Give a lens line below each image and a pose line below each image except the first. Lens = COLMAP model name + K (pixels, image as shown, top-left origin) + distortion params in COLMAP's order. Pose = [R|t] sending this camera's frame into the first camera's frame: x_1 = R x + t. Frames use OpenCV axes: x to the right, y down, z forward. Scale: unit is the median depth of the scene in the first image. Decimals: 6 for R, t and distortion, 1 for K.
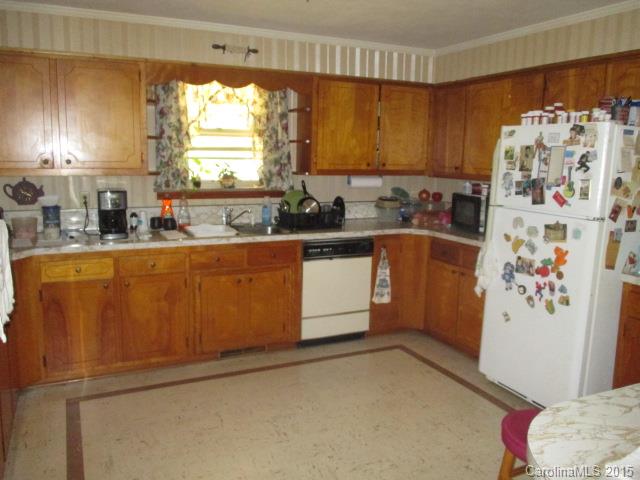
lens RADIAL K [[541.5, 0, 315.0], [0, 541.5, 229.0], [0, 0, 1]] dist [-0.007287, -0.014752]
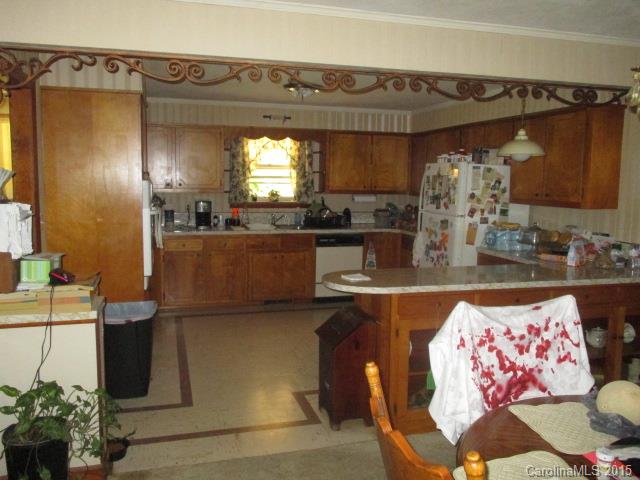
lens RADIAL K [[541.5, 0, 314.4], [0, 541.5, 225.0], [0, 0, 1]] dist [-0.007287, -0.014752]
pose [[0.986543, 0.012010, -0.163061, 0.237967], [-0.020987, 0.998351, -0.053440, 0.082689], [0.162150, 0.056143, 0.985168, -0.594255]]
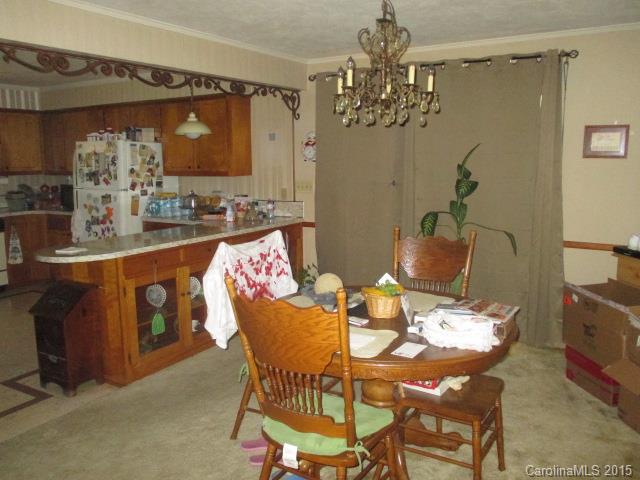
lens RADIAL K [[541.5, 0, 324.3], [0, 541.5, 231.0], [0, 0, 1]] dist [-0.007287, -0.014752]
pose [[0.828954, -0.104102, 0.549544, 0.026403], [0.104589, 0.994046, 0.030540, 0.101842], [-0.549452, 0.032160, 0.834906, -0.715797]]
